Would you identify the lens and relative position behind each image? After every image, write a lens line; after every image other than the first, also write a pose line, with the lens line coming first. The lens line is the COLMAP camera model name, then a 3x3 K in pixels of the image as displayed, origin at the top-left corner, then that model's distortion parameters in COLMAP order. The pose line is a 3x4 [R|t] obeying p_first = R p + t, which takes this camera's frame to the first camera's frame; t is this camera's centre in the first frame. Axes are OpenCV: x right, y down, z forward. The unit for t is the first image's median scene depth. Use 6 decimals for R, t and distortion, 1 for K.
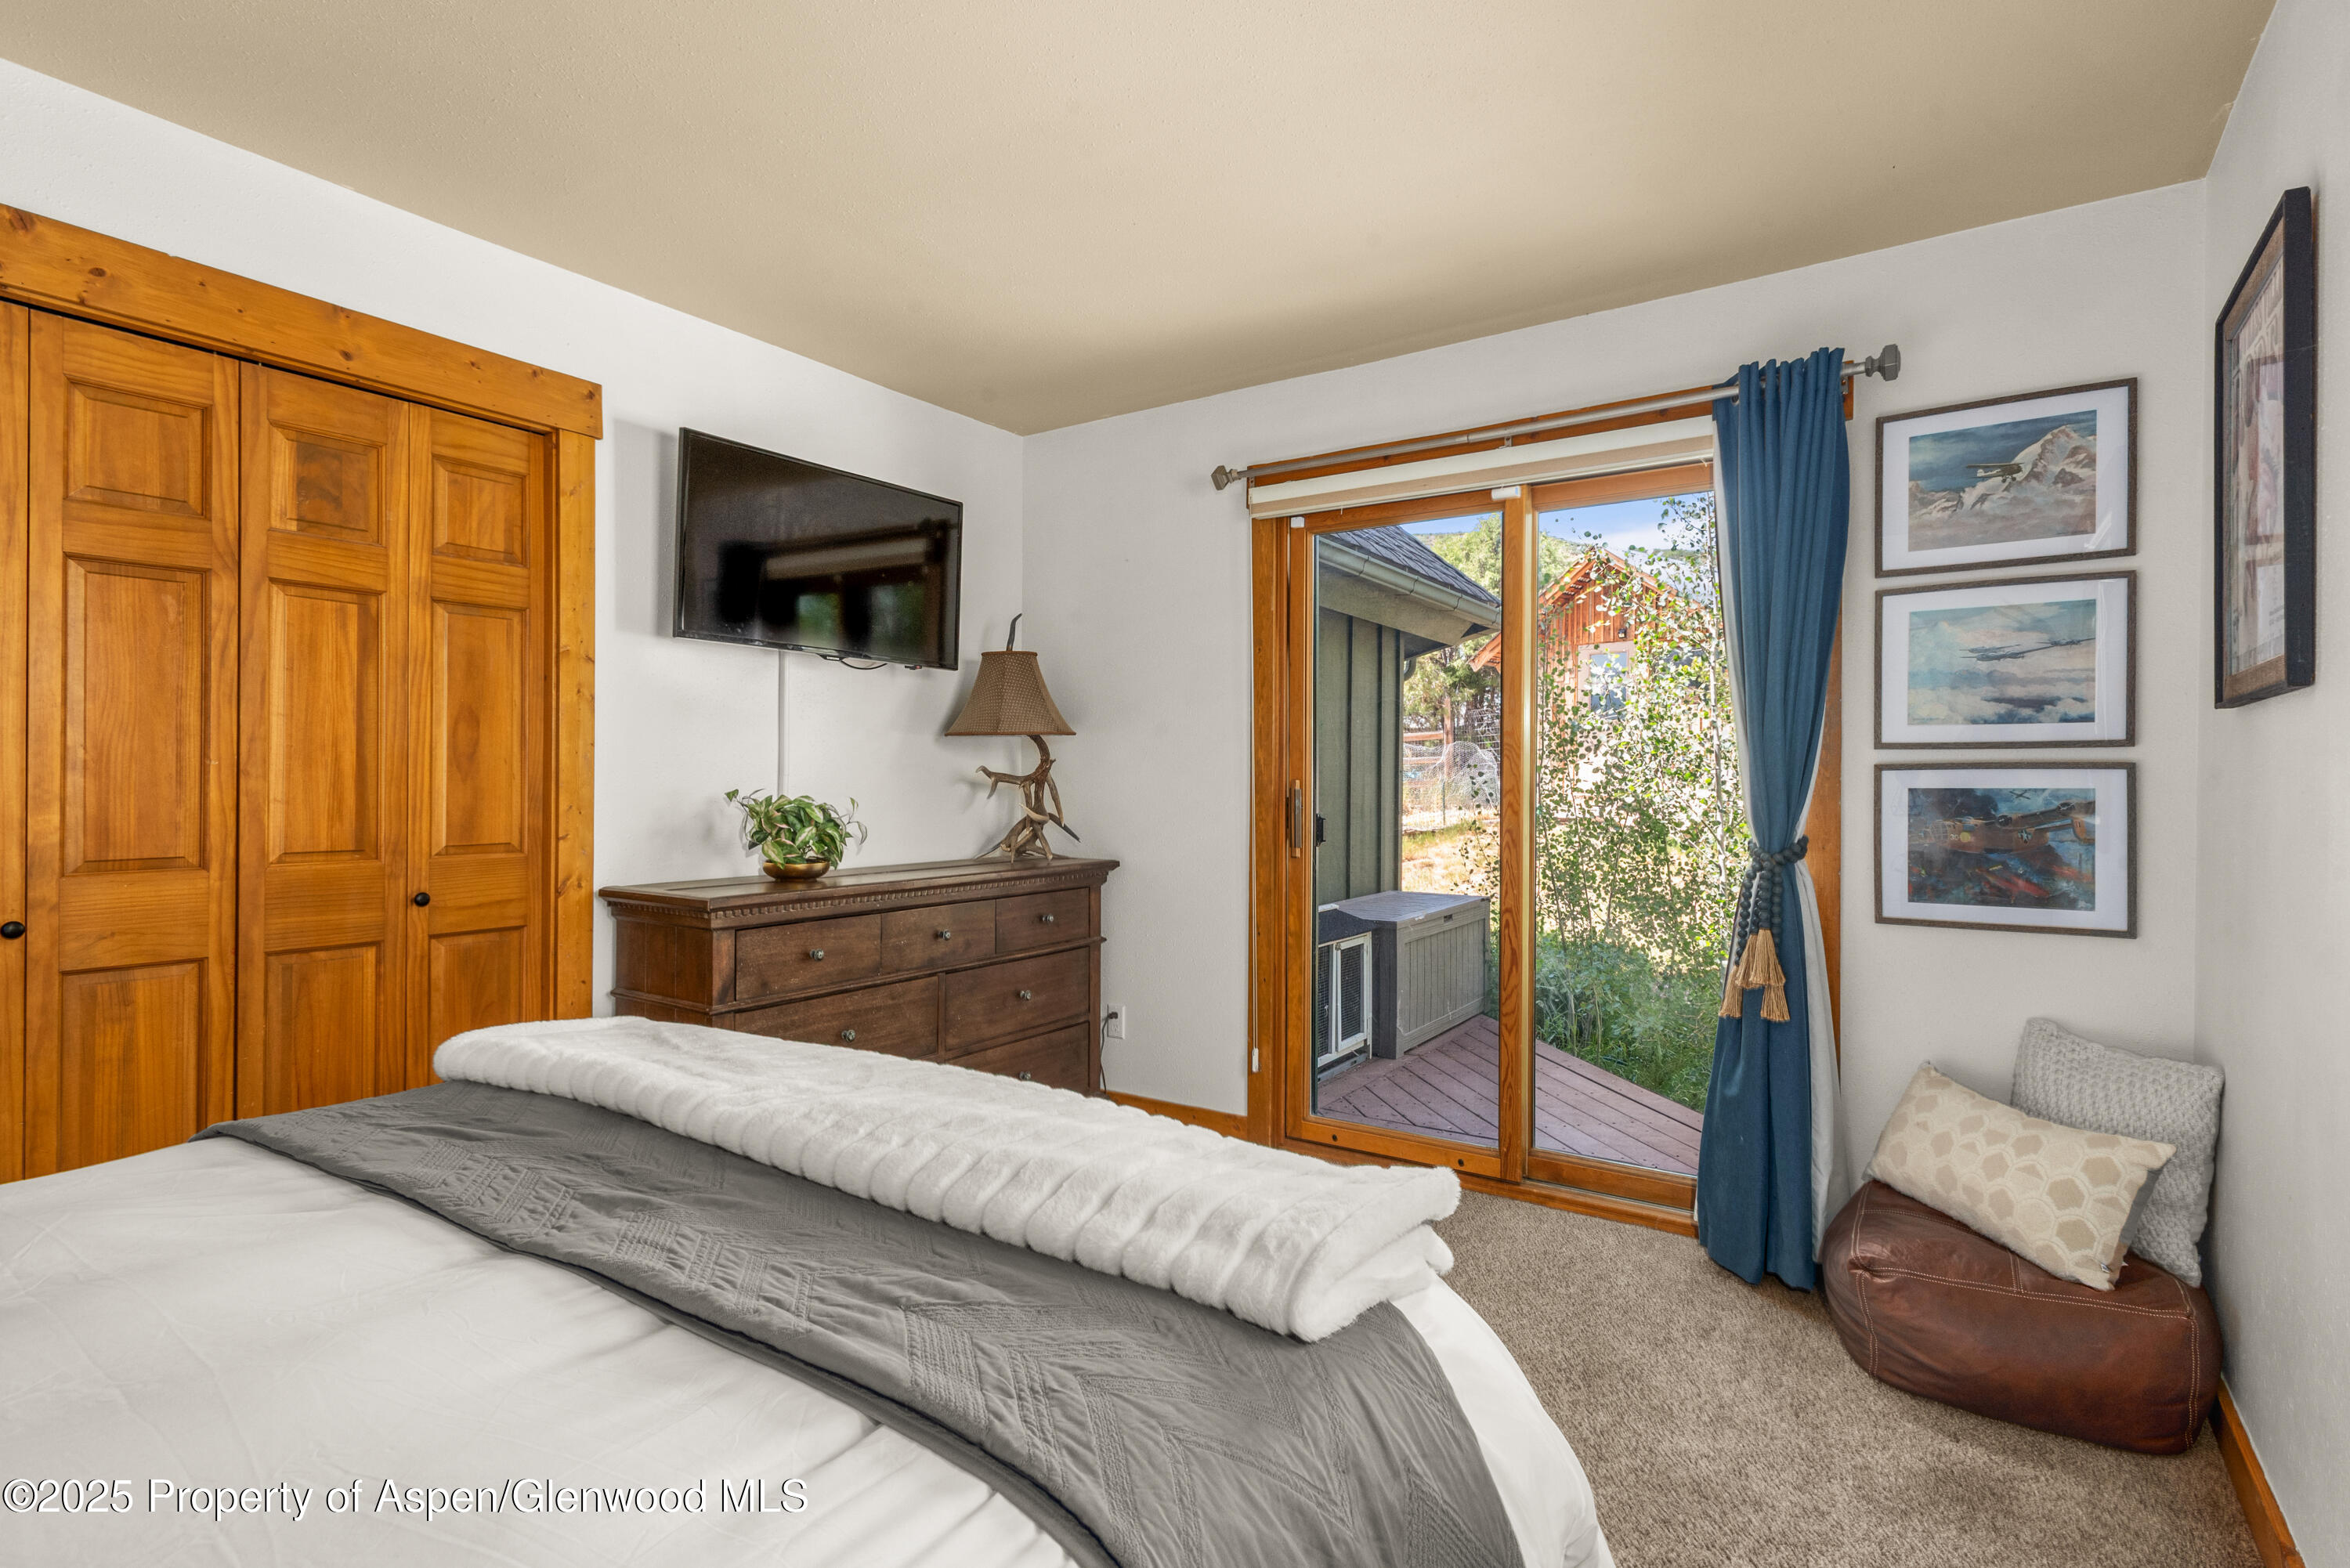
lens RADIAL K [[1109.5, 0, 1168.7], [0, 1109.5, 786.8], [0, 0, 1]] dist [0.019100, -0.006738]
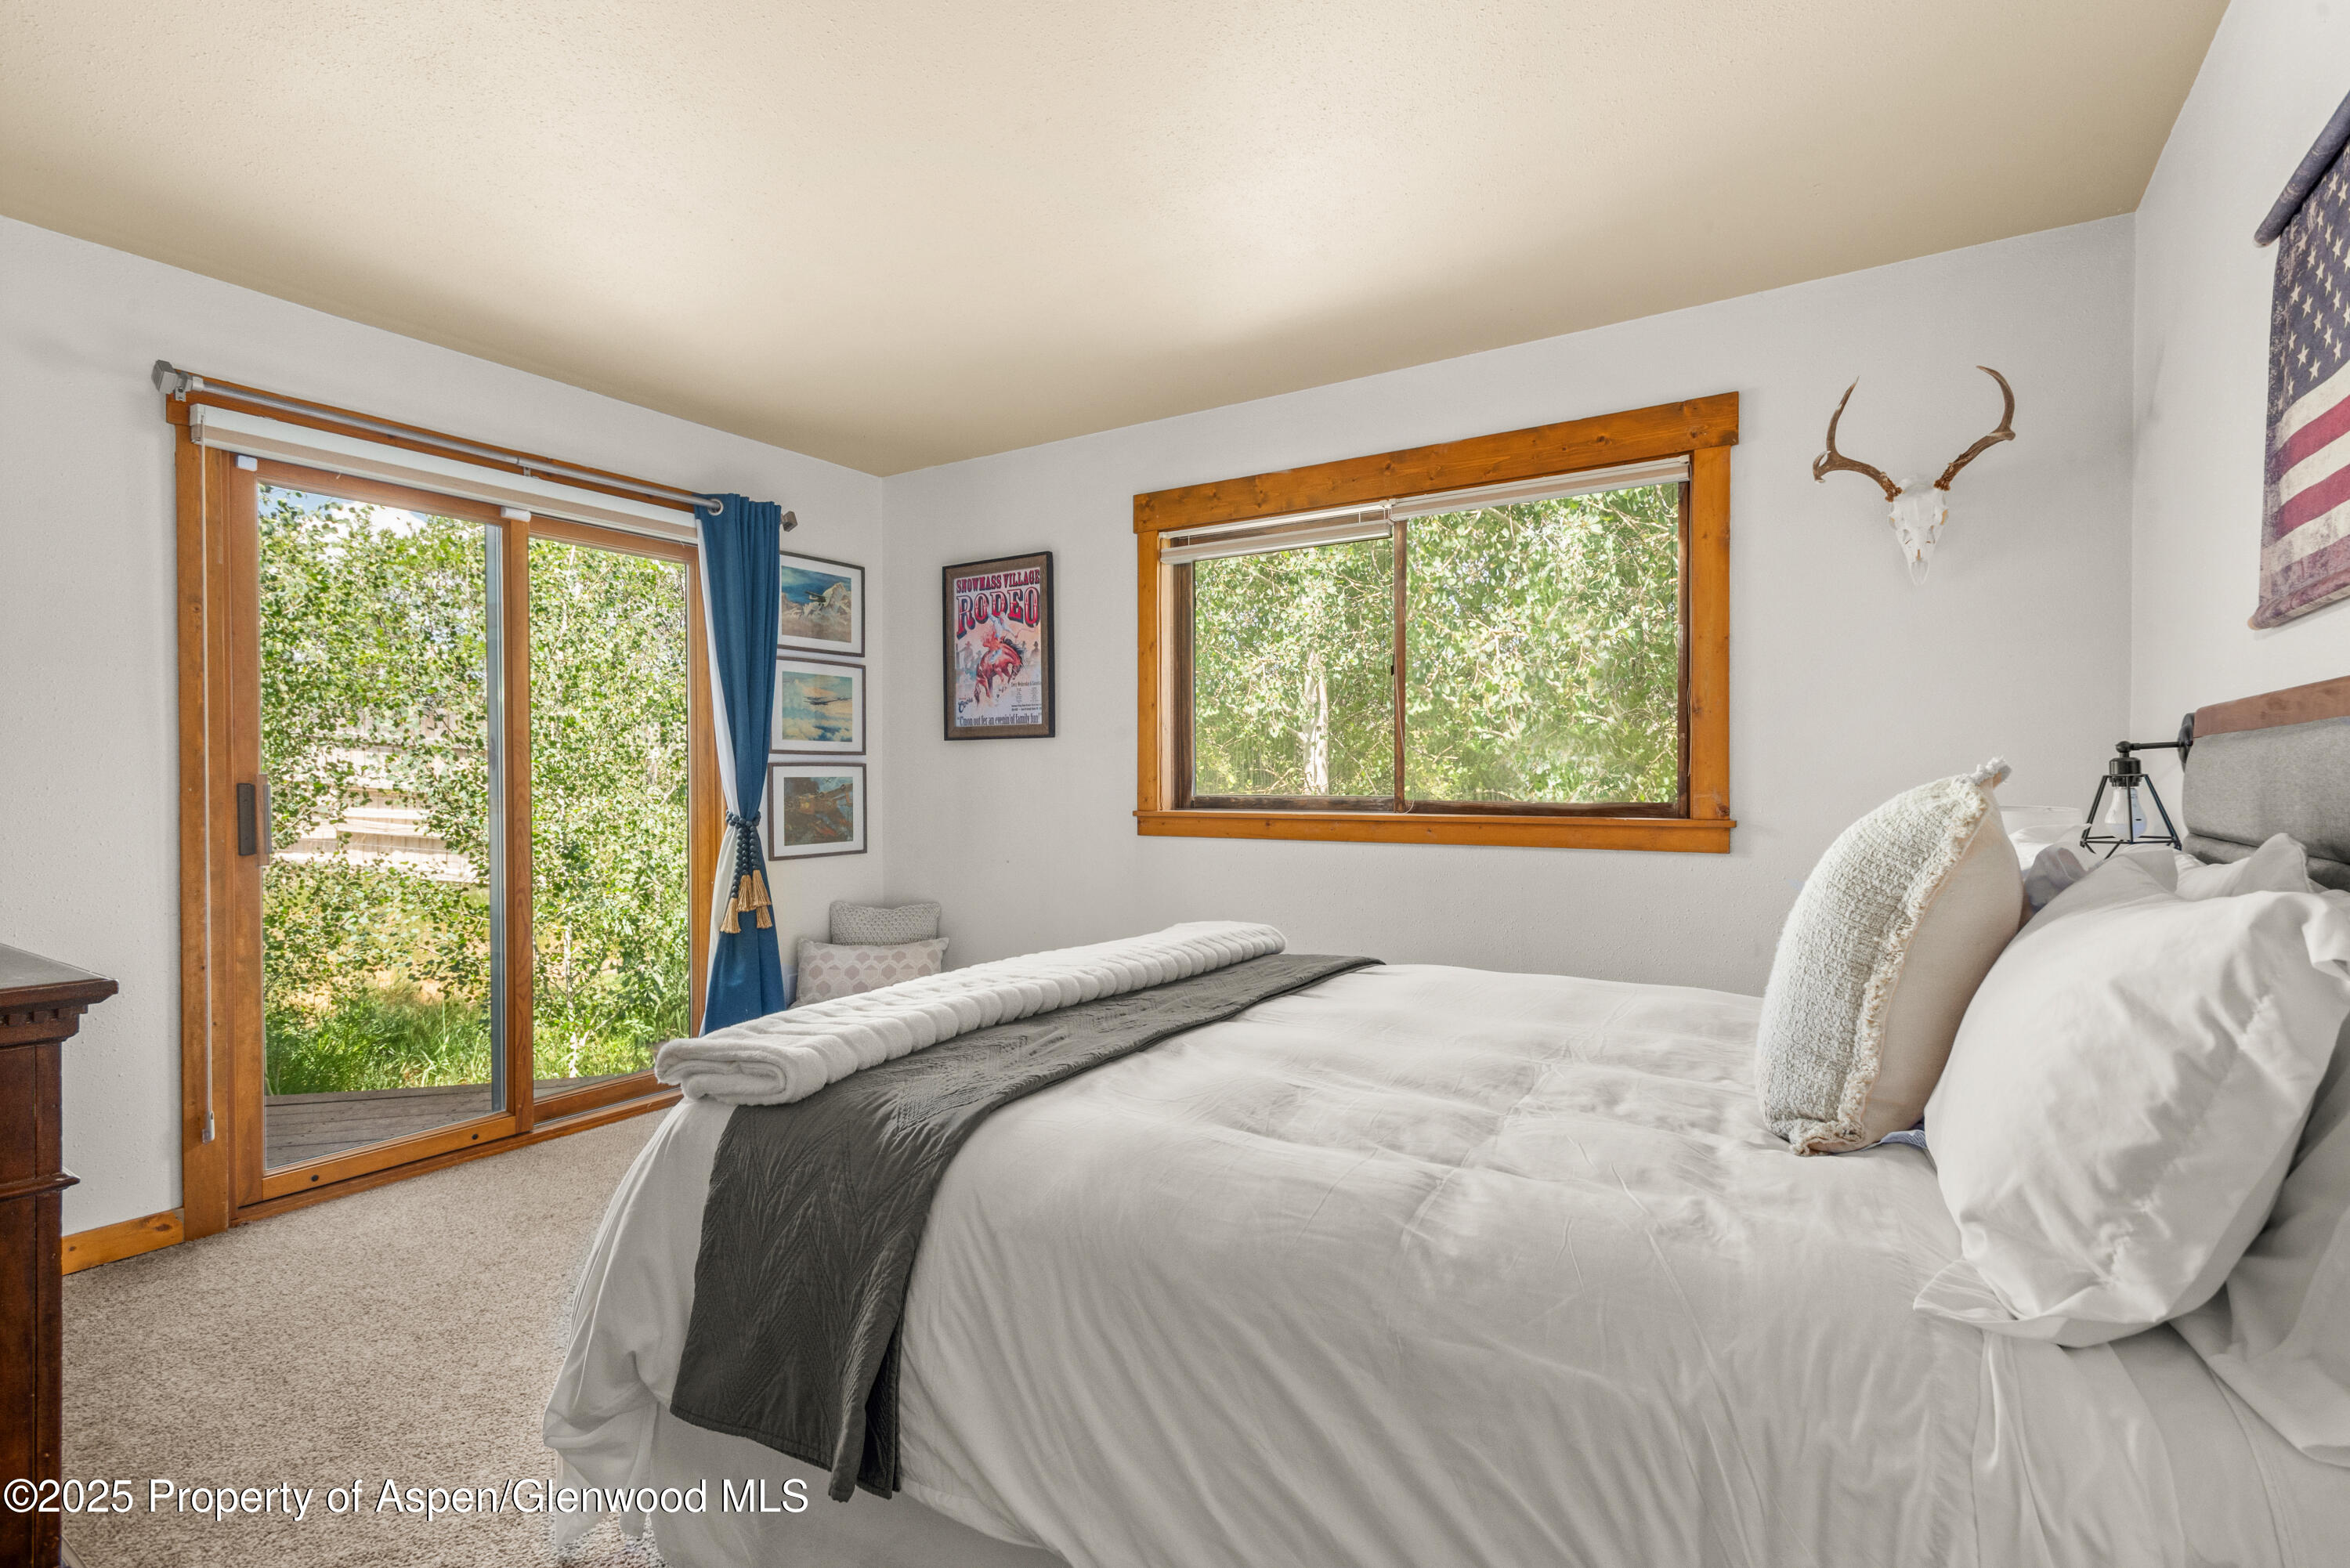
lens RADIAL K [[1109.5, 0, 1166.5], [0, 1109.5, 777.0], [0, 0, 1]] dist [0.019100, -0.006738]
pose [[0.005999, -0.009110, 0.999941, -1.014737], [0.003182, 0.999954, 0.009091, -0.013281], [-0.999977, 0.003127, 0.006027, 0.435455]]
